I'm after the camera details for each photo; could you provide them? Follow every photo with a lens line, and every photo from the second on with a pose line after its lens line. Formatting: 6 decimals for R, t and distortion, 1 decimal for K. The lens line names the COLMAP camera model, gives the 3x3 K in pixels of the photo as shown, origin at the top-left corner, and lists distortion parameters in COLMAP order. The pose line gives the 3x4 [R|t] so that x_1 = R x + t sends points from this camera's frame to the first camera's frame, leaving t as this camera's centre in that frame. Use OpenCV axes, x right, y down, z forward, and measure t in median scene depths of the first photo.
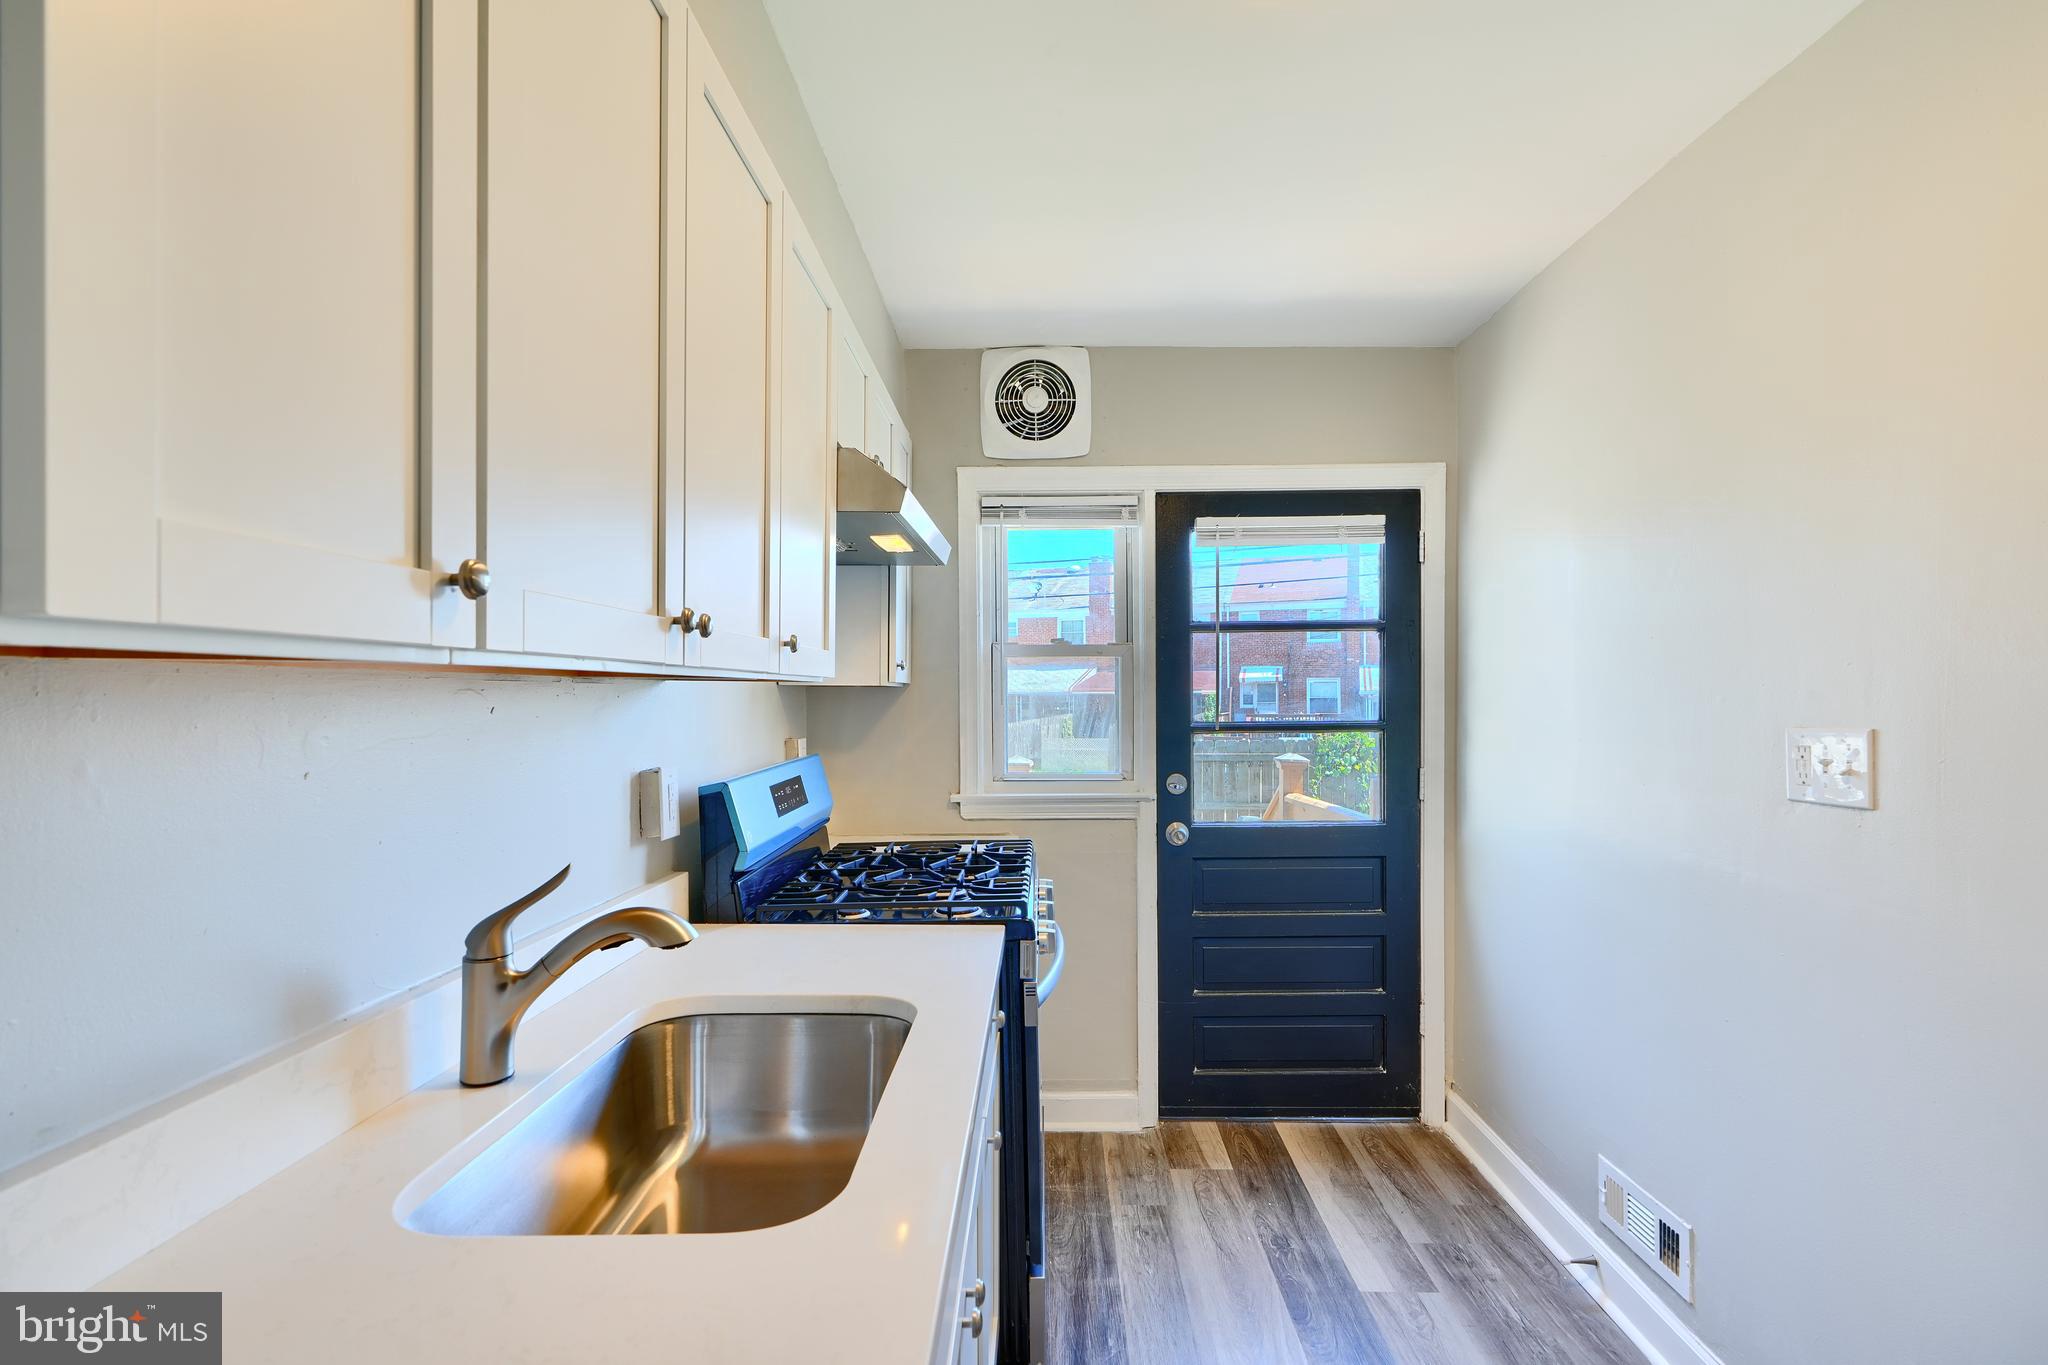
lens RADIAL K [[939.6, 0, 1057.3], [0, 939.6, 710.9], [0, 0, 1]] dist [0.002537, 0.001661]
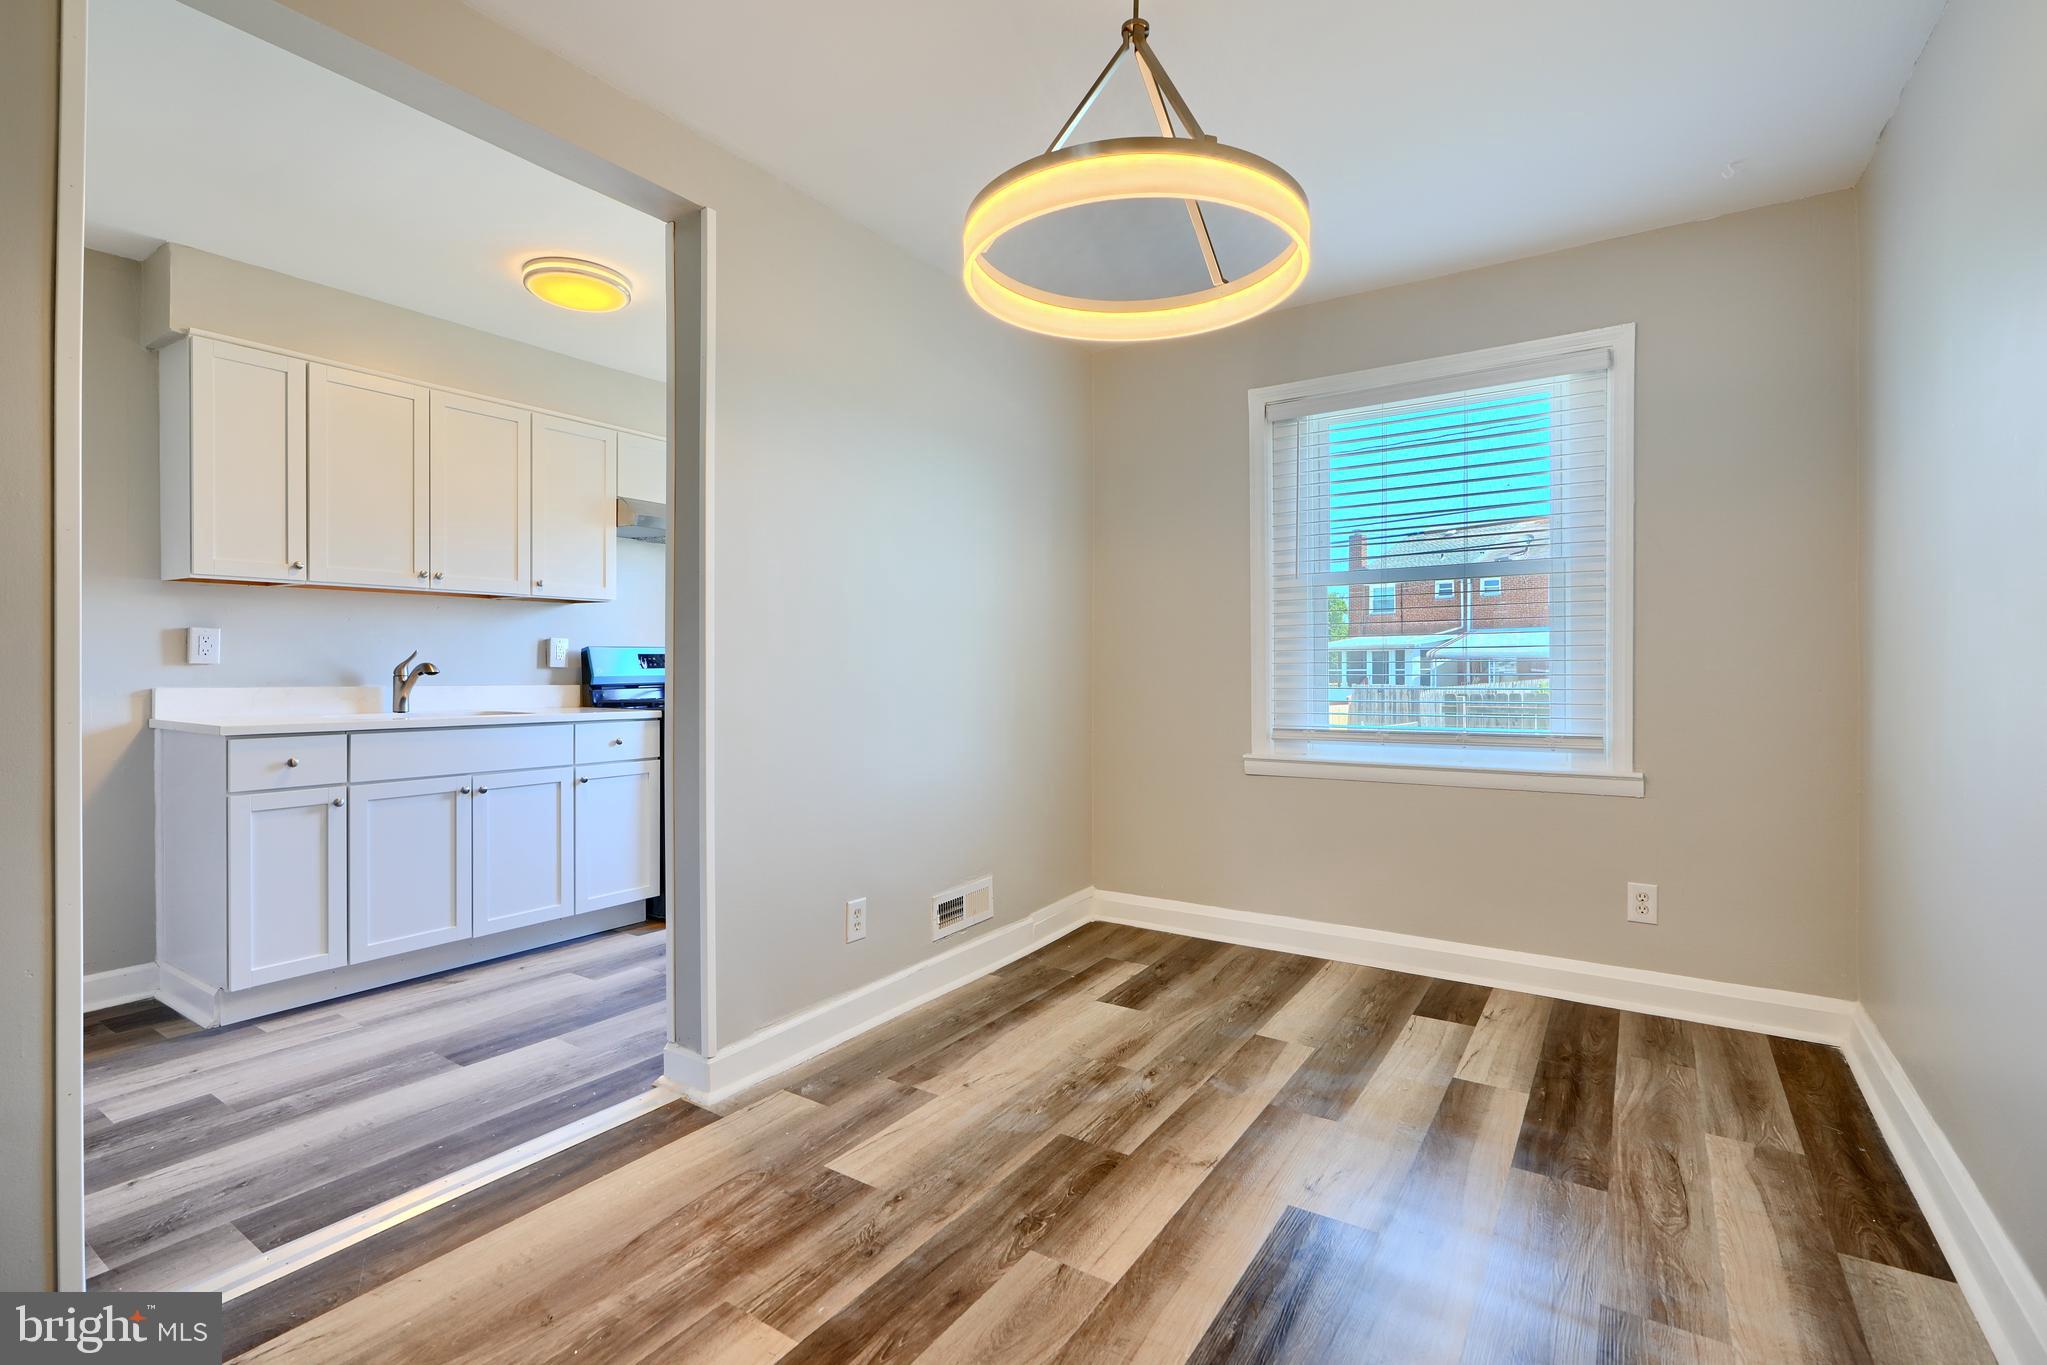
lens RADIAL K [[939.2, 0, 1028.7], [0, 939.2, 672.1], [0, 0, 1]] dist [0.002537, 0.001661]
pose [[0.838421, 0.005229, -0.544997, 1.236838], [-0.009106, 0.999949, -0.004414, 0.093941], [0.544946, 0.008664, 0.838426, -0.242504]]
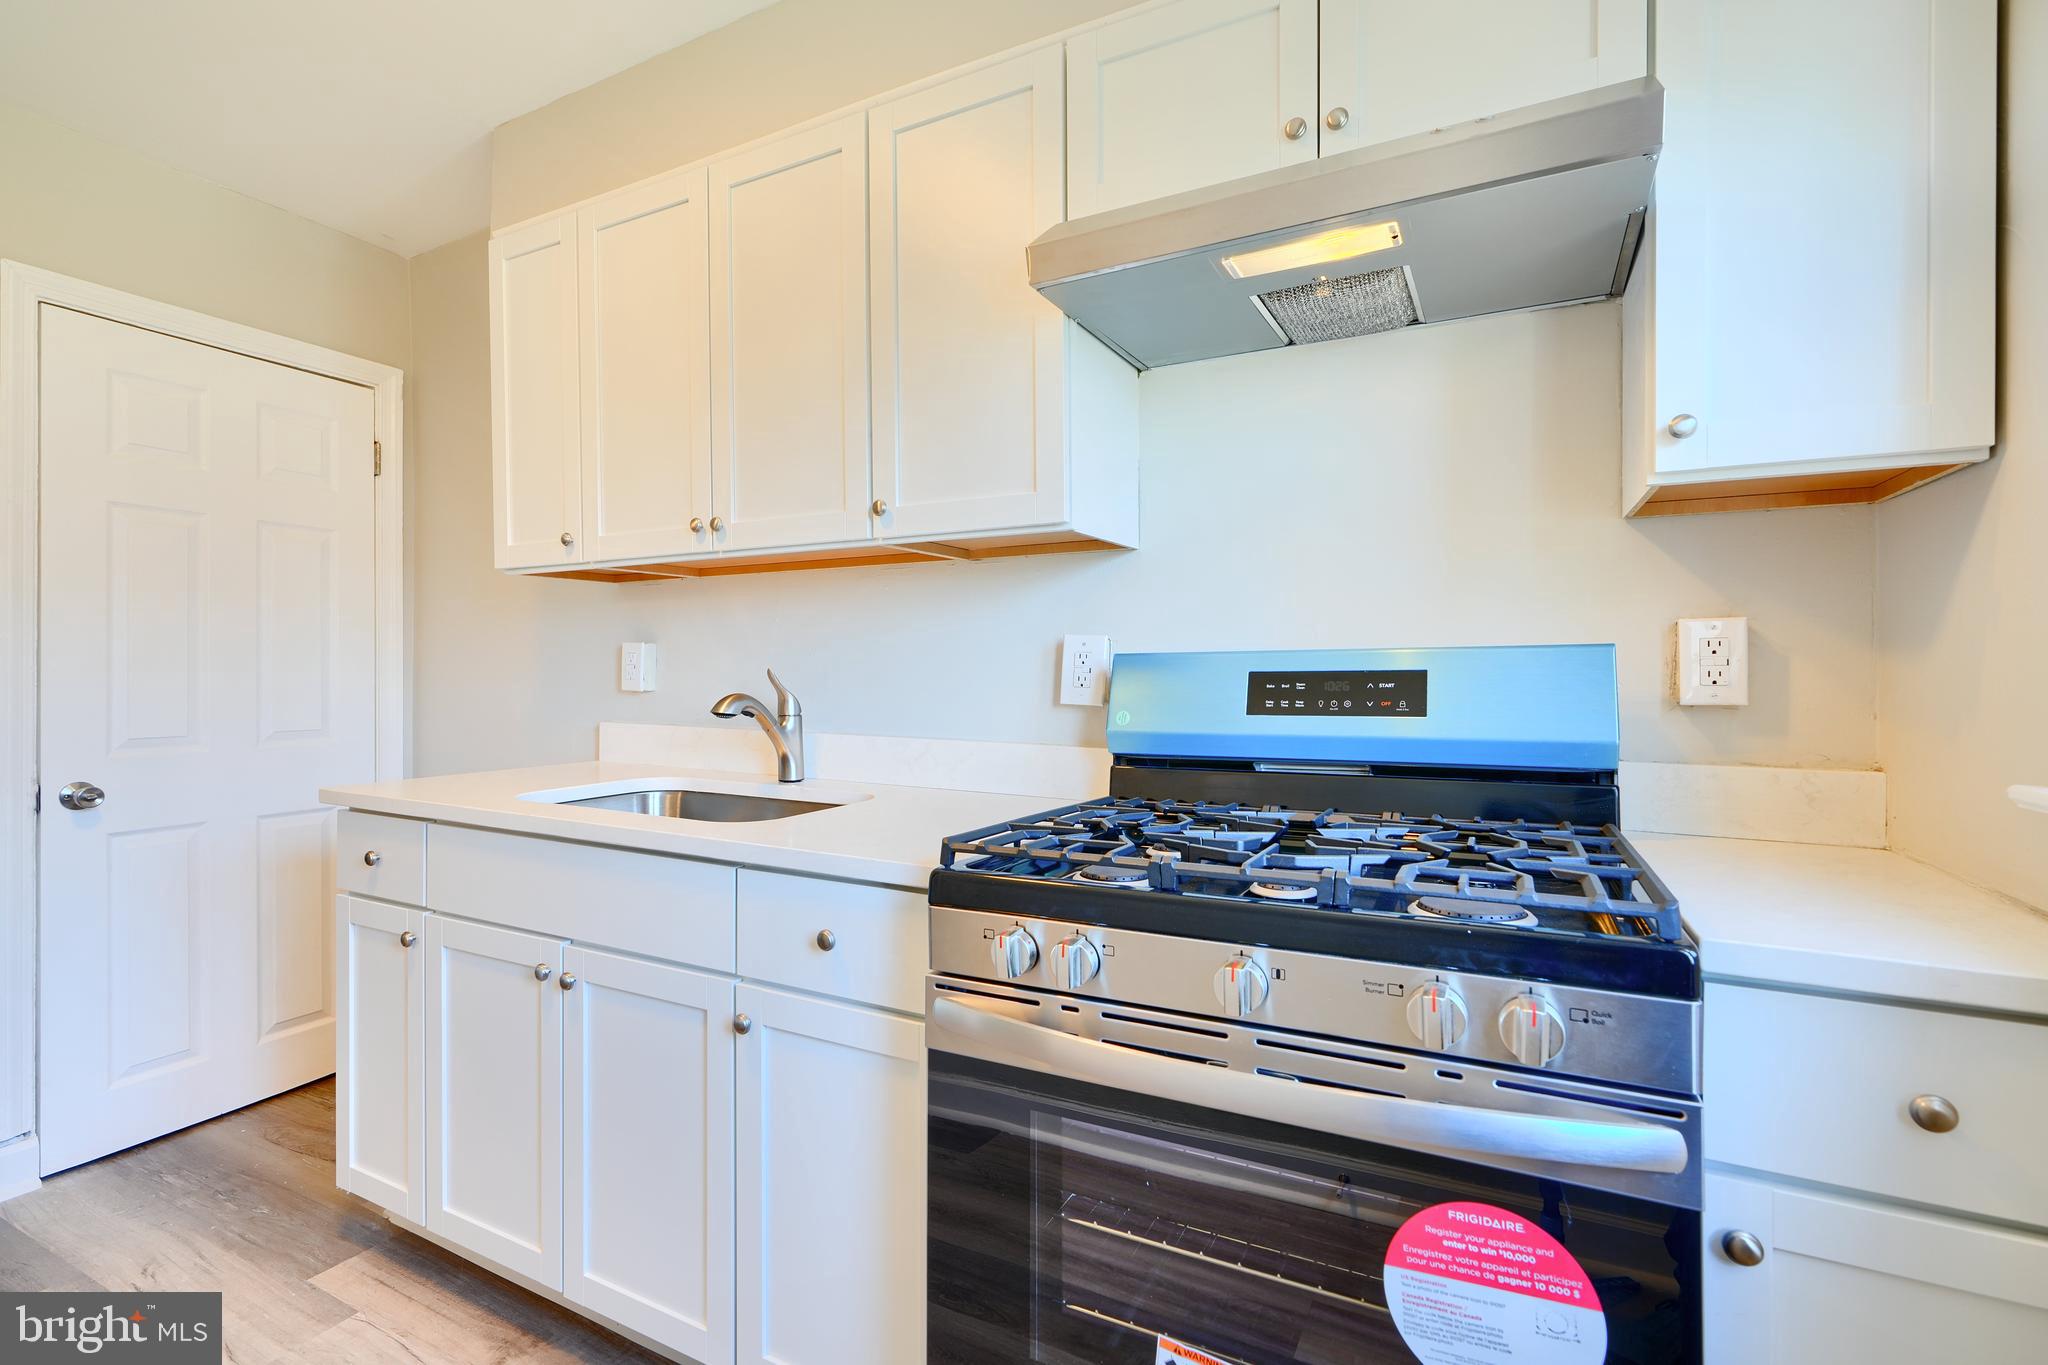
lens RADIAL K [[939.6, 0, 1030.8], [0, 939.6, 674.2], [0, 0, 1]] dist [0.002537, 0.001661]
pose [[-0.460822, 0.000035, -0.887493, 0.330001], [-0.013825, 0.999878, 0.007218, 0.060040], [0.887385, 0.015595, -0.460765, 0.904397]]
